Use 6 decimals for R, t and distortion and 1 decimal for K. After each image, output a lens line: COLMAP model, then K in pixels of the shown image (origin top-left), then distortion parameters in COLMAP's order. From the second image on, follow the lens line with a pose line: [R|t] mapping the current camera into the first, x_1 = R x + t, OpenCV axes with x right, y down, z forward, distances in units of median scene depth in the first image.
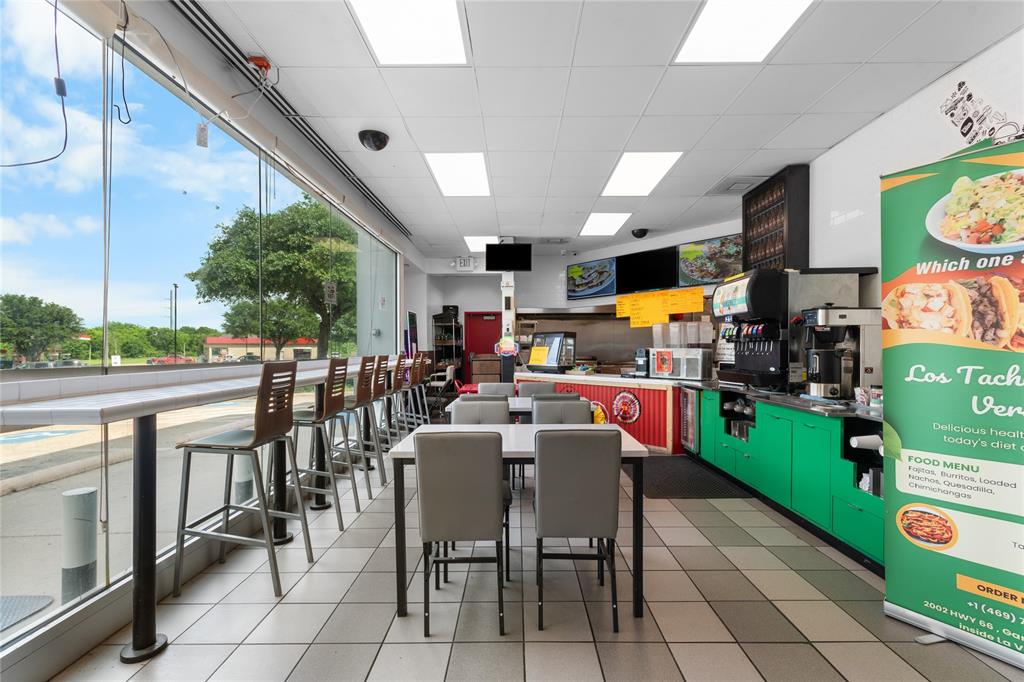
lens RADIAL K [[456.3, 0, 508.0], [0, 456.3, 338.4], [0, 0, 1]] dist [0.003708, 0.000019]
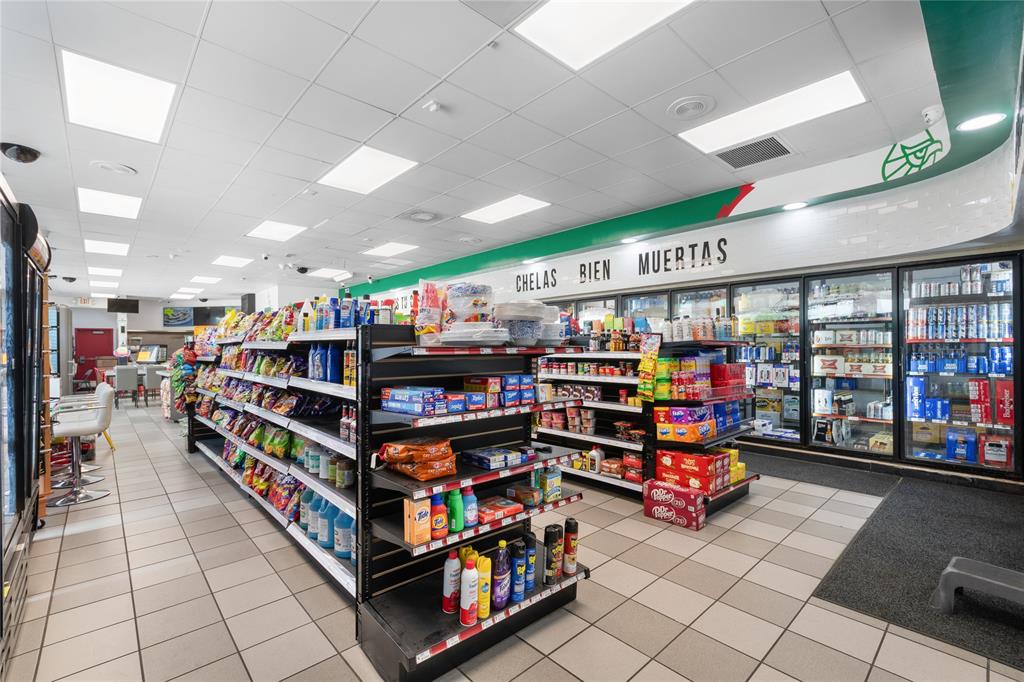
lens RADIAL K [[456.3, 0, 508.4], [0, 456.3, 342.8], [0, 0, 1]] dist [0.003708, 0.000019]
pose [[0.750641, -0.001374, 0.660708, -0.052604], [0.007162, 0.999956, -0.006058, 0.003083], [-0.660671, 0.009279, 0.750618, -1.477707]]
